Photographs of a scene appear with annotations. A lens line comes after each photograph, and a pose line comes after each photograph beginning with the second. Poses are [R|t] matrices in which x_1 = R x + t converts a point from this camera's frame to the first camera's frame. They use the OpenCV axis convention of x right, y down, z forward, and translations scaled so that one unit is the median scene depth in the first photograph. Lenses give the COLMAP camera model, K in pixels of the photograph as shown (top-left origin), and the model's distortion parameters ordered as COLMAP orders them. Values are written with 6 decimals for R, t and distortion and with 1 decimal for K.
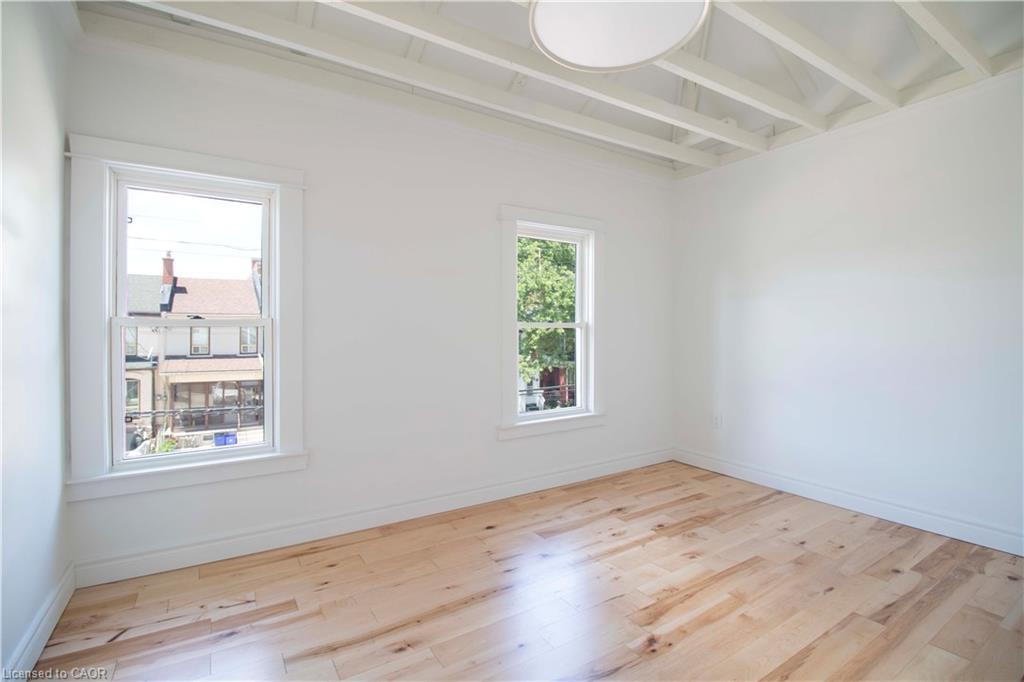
lens RADIAL K [[486.2, 0, 512.6], [0, 486.2, 331.0], [0, 0, 1]] dist [-0.000771, -0.000461]
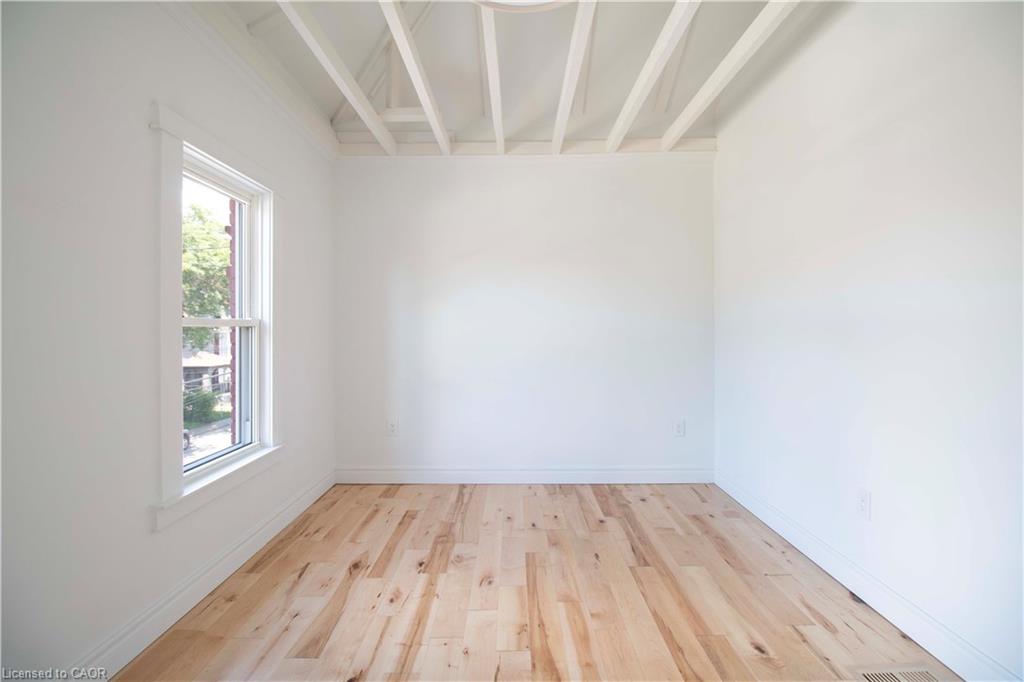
lens RADIAL K [[486.2, 0, 512.6], [0, 486.2, 331.0], [0, 0, 1]] dist [-0.000771, -0.000461]
pose [[0.531373, -0.005102, 0.847123, -0.339937], [0.000045, 0.999982, 0.005994, -0.006956], [-0.847138, -0.003147, 0.531364, 0.446294]]
